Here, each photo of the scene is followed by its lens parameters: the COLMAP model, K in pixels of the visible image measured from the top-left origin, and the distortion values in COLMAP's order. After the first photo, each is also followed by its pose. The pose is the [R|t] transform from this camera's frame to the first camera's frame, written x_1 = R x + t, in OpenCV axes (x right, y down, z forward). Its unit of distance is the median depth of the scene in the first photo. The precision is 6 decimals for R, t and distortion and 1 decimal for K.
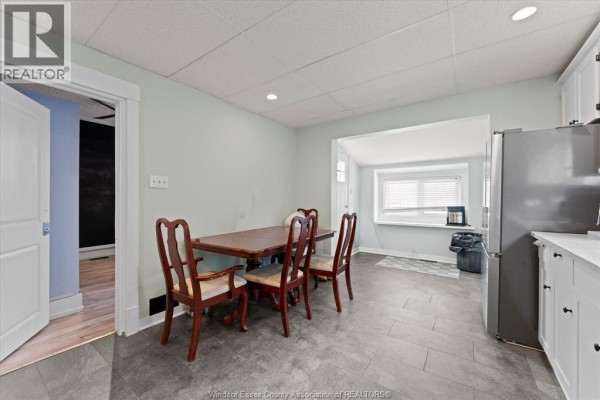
lens RADIAL K [[239.8, 0, 300.7], [0, 239.8, 200.5], [0, 0, 1]] dist [-0.002396, -0.000249]
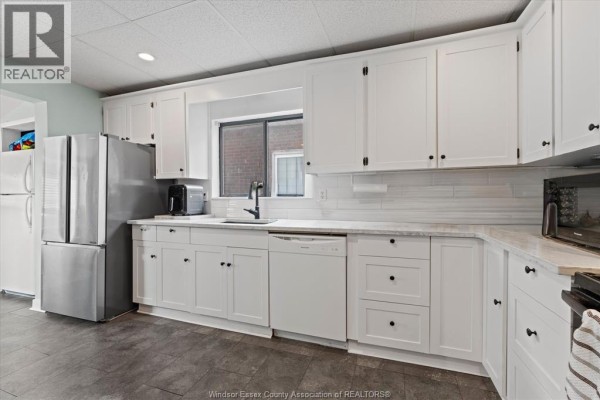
lens RADIAL K [[266.5, 0, 300.5], [0, 266.5, 197.5], [0, 0, 1]] dist [0.000462, 0.000034]
pose [[-0.274656, -0.003708, 0.961535, -0.670632], [0.001533, 0.999990, 0.004294, 0.002127], [-0.961541, 0.002654, -0.274648, 0.516420]]
